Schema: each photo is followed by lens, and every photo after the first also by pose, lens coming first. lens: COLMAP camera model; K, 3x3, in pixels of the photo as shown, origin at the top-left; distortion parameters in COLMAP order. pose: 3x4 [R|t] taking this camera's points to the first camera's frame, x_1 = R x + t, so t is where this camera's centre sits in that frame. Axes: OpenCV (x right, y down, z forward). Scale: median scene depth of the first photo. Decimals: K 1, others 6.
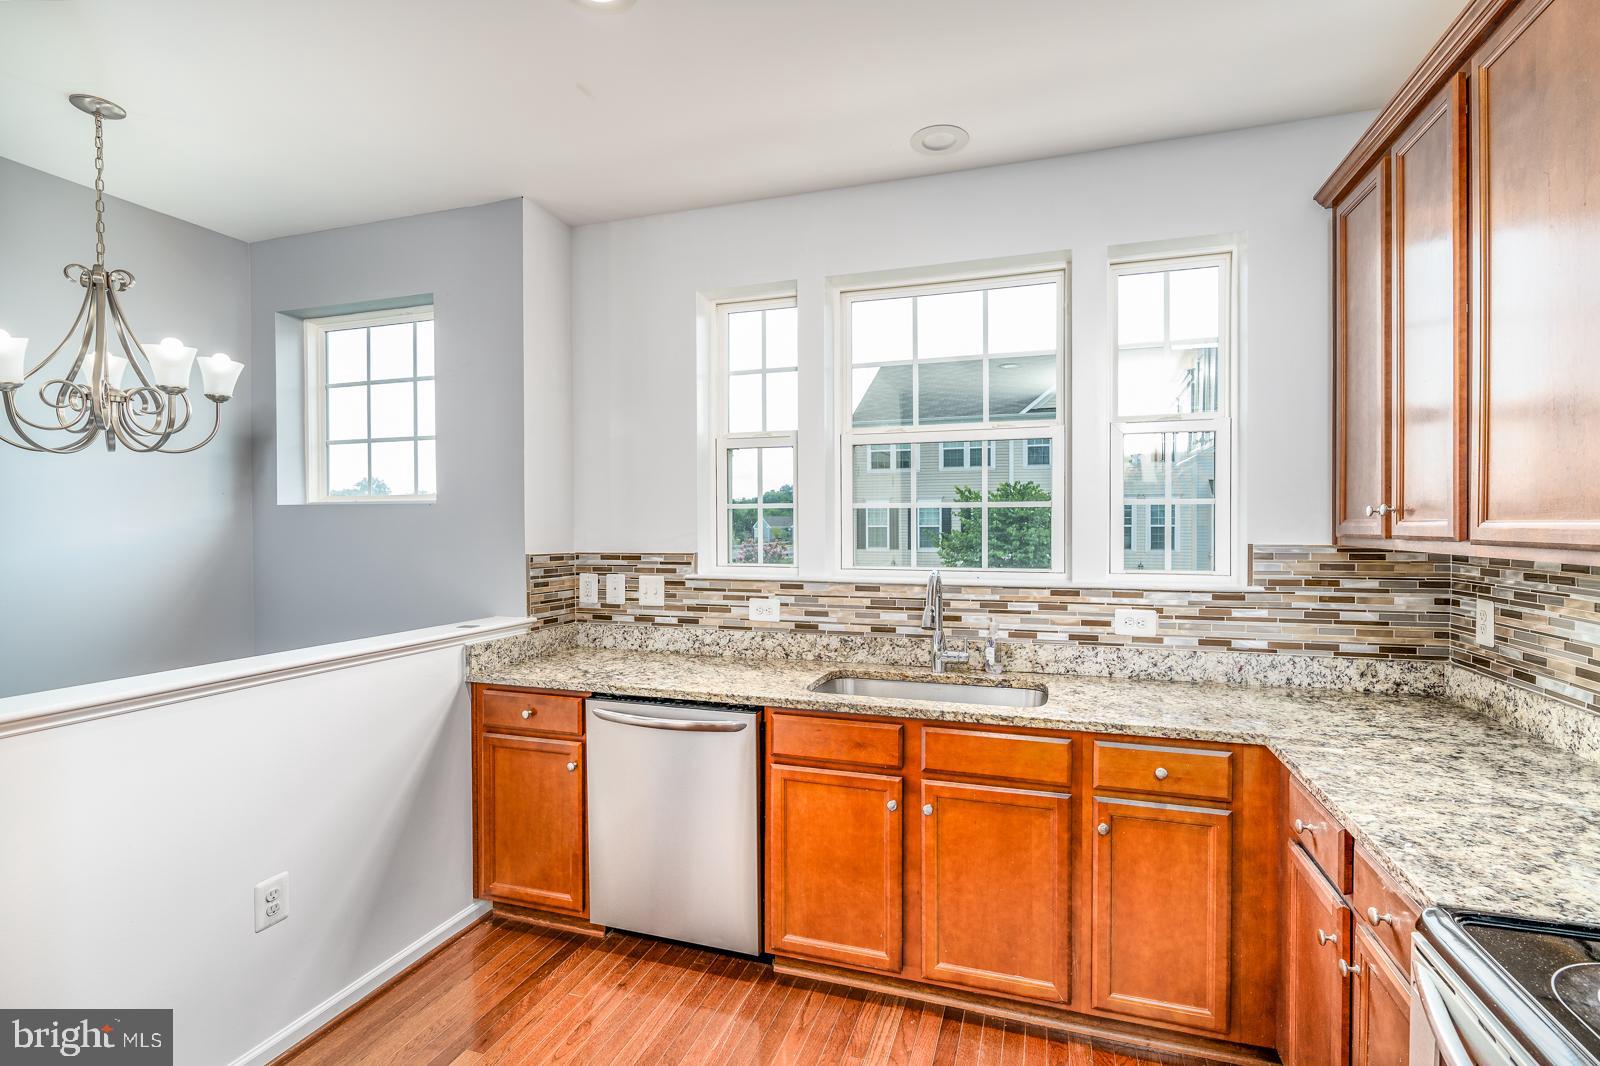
lens RADIAL K [[735.2, 0, 792.7], [0, 735.2, 533.7], [0, 0, 1]] dist [-0.010207, 0.002937]
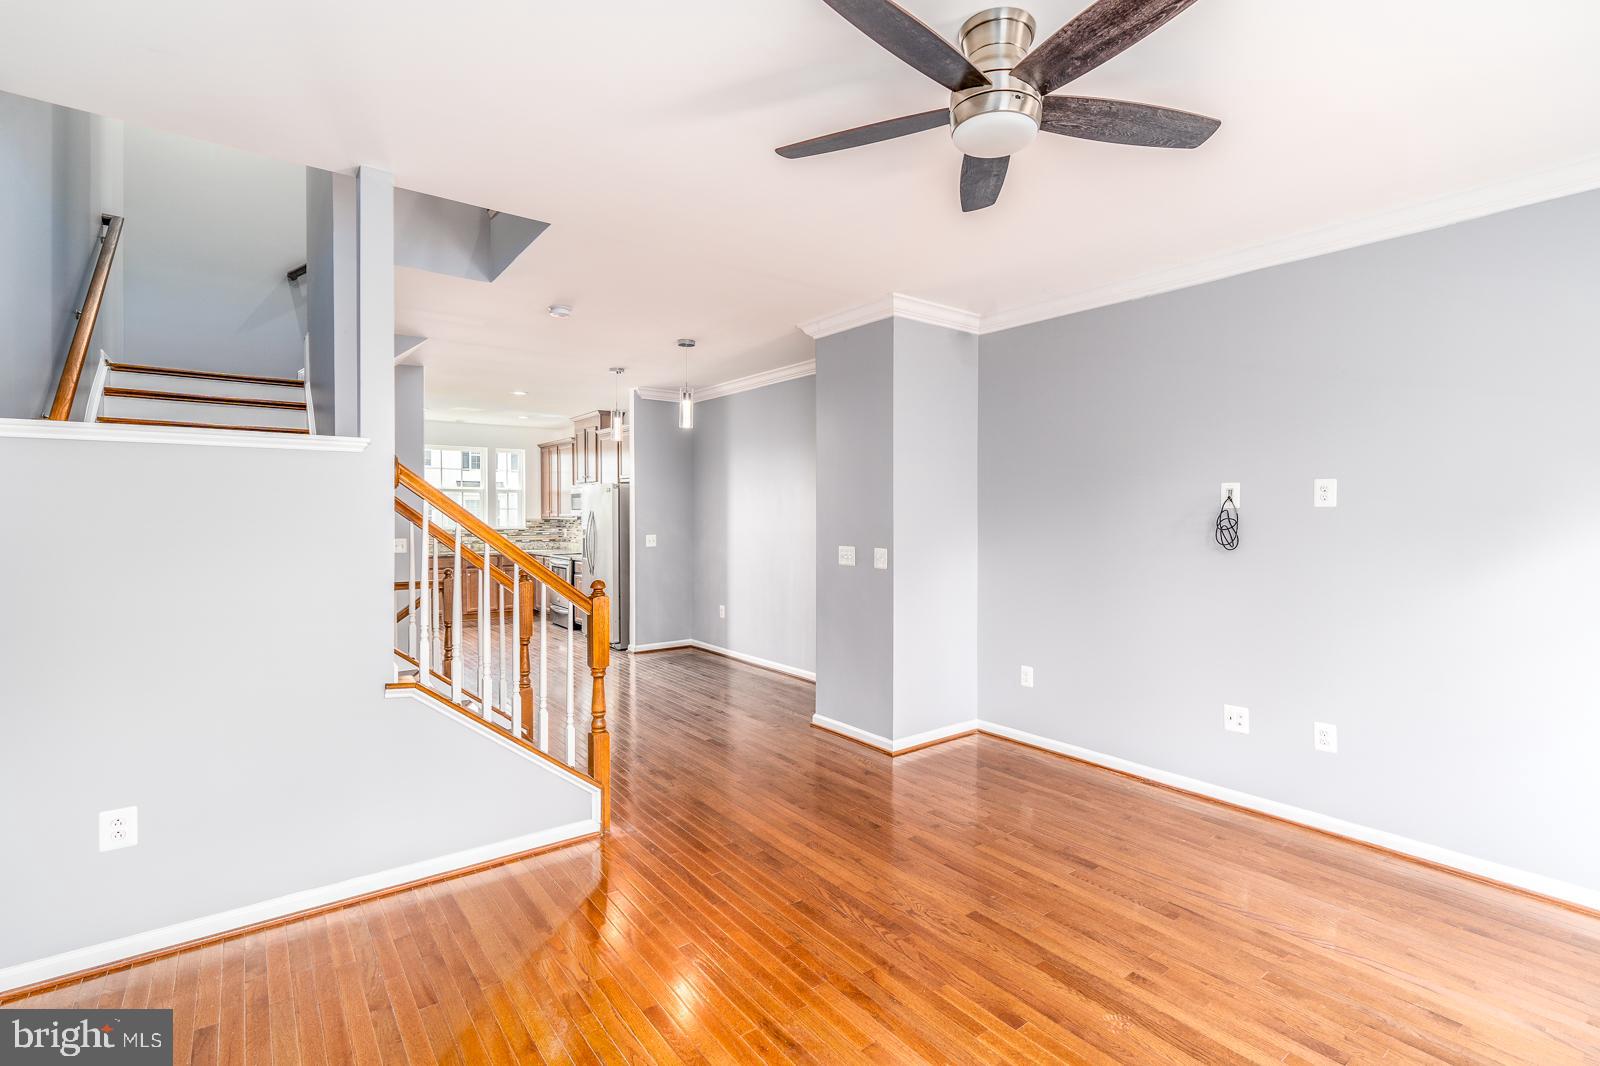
lens RADIAL K [[735.2, 0, 830.4], [0, 735.2, 515.3], [0, 0, 1]] dist [-0.010207, 0.002937]
pose [[0.521972, -0.003199, 0.852957, -2.369784], [0.011432, 0.999929, -0.003245, 0.031001], [-0.852886, 0.011445, 0.521971, -3.121241]]
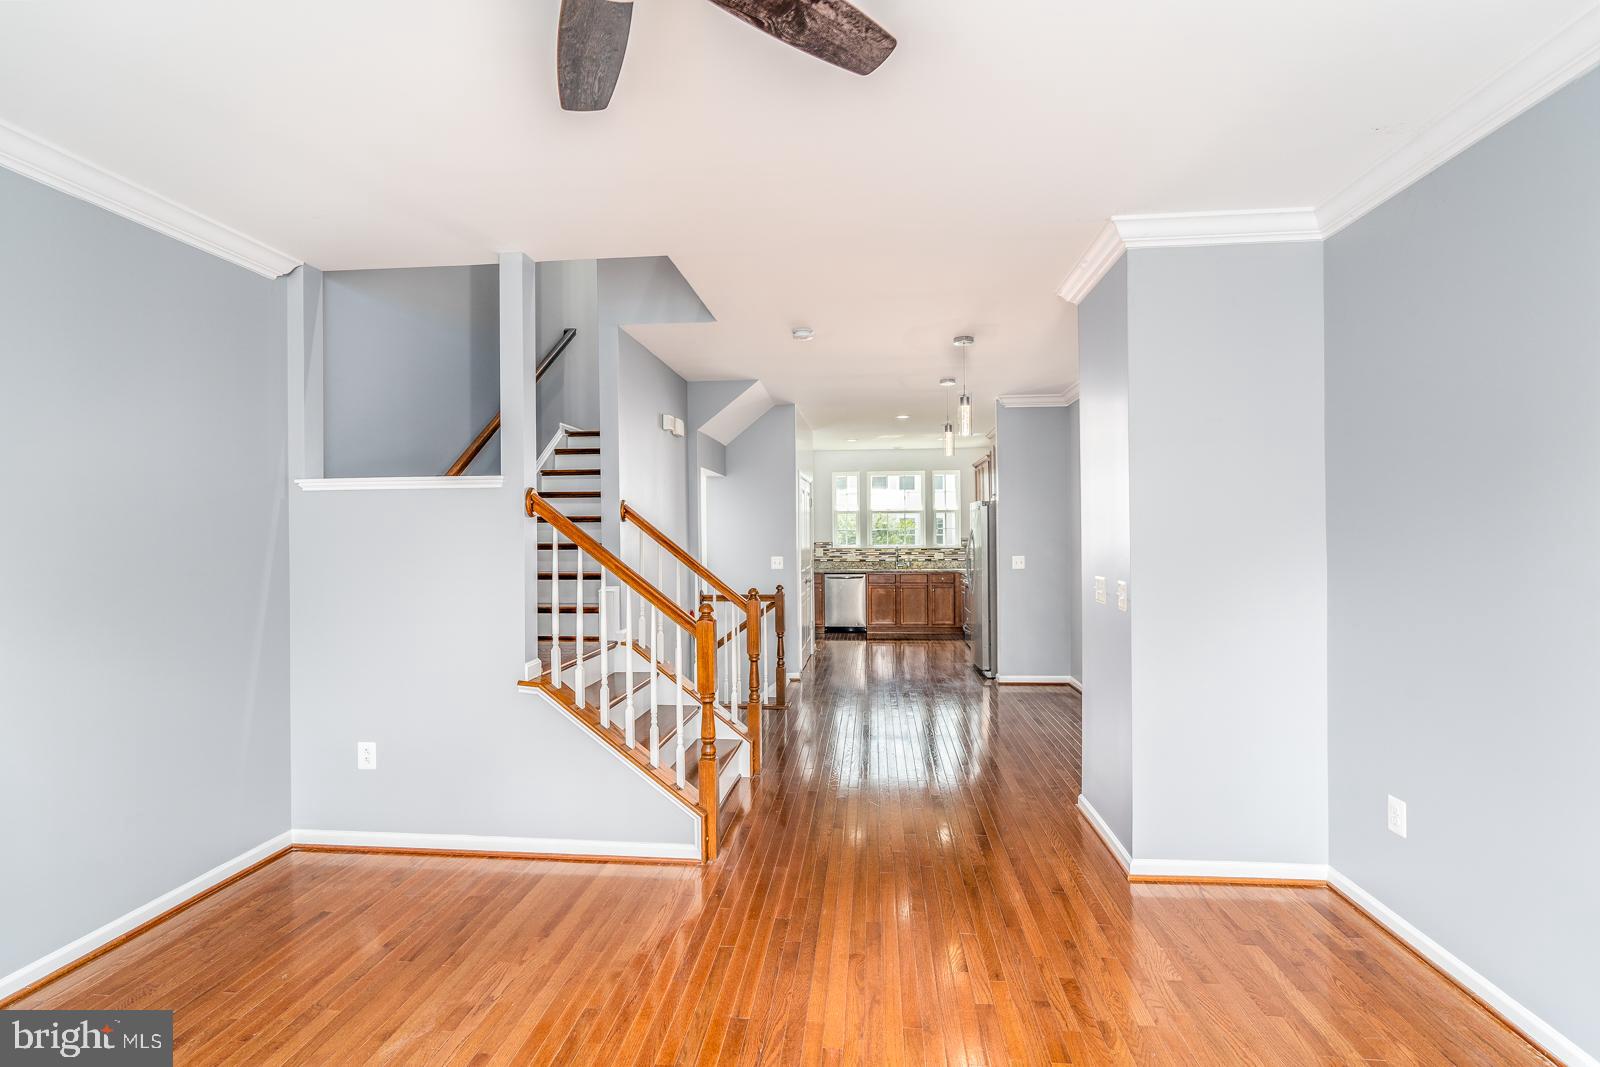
lens RADIAL K [[735.2, 0, 818.7], [0, 735.2, 531.7], [0, 0, 1]] dist [-0.010207, 0.002937]
pose [[0.967092, -0.008950, 0.254270, -1.497602], [0.013007, 0.999813, -0.014278, 0.032498], [-0.254095, 0.017115, 0.967028, -3.418441]]
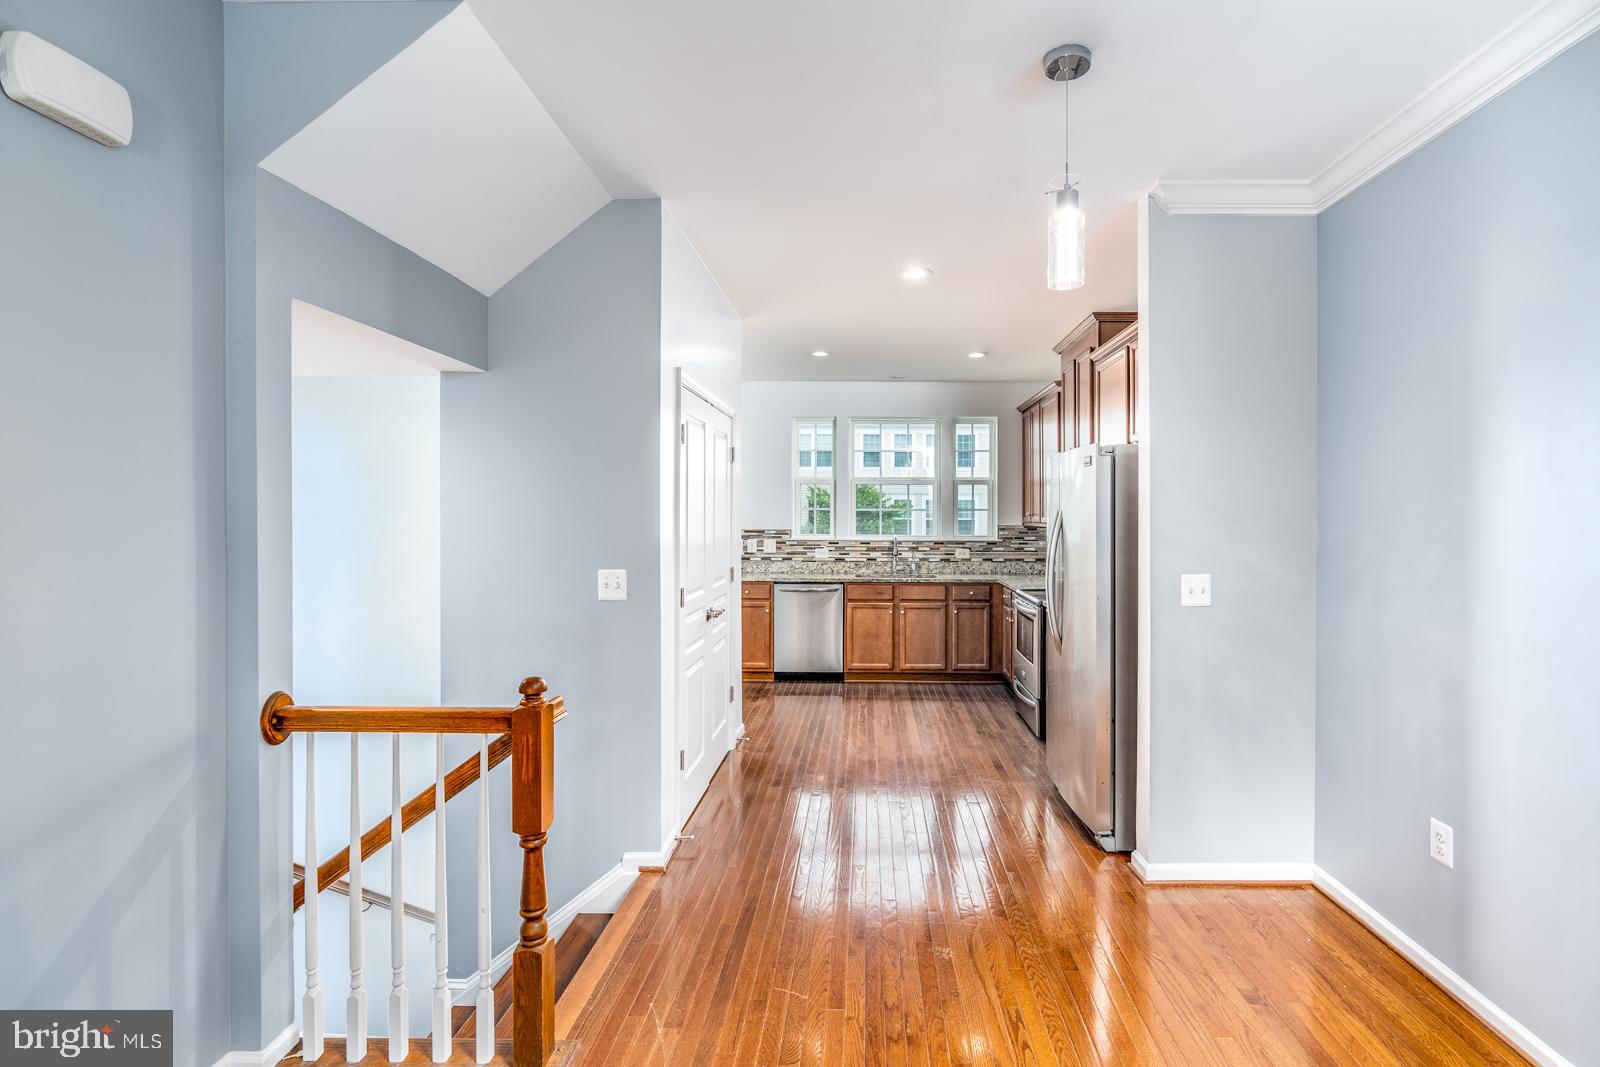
lens RADIAL K [[735.2, 0, 878.3], [0, 735.2, 523.2], [0, 0, 1]] dist [-0.010207, 0.002937]
pose [[0.939456, 0.002348, 0.342661, -0.859031], [-0.001578, 0.999996, -0.002526, 0.015053], [-0.342665, 0.001832, 0.939456, -1.645671]]
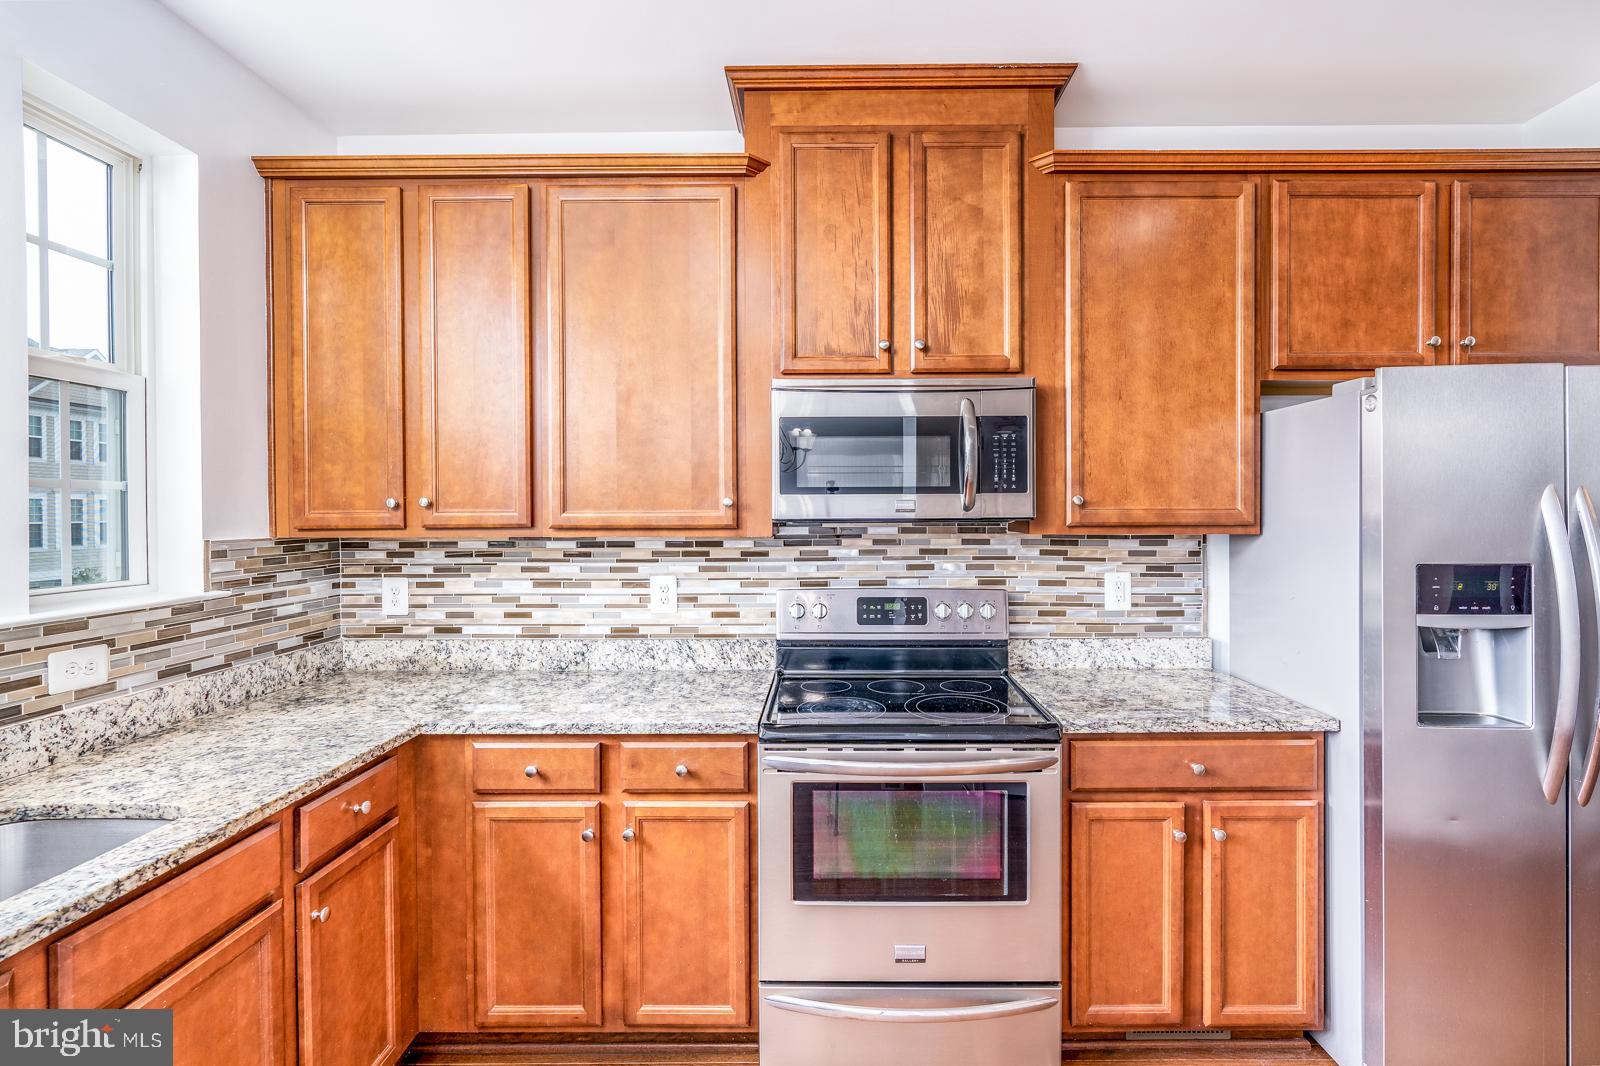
lens RADIAL K [[735.2, 0, 853.2], [0, 735.2, 517.0], [0, 0, 1]] dist [-0.010207, 0.002937]
pose [[-0.326011, -0.004379, 0.945356, -0.398979], [0.019520, 0.999745, 0.011363, -0.007601], [-0.945164, 0.022158, -0.325843, 0.606391]]
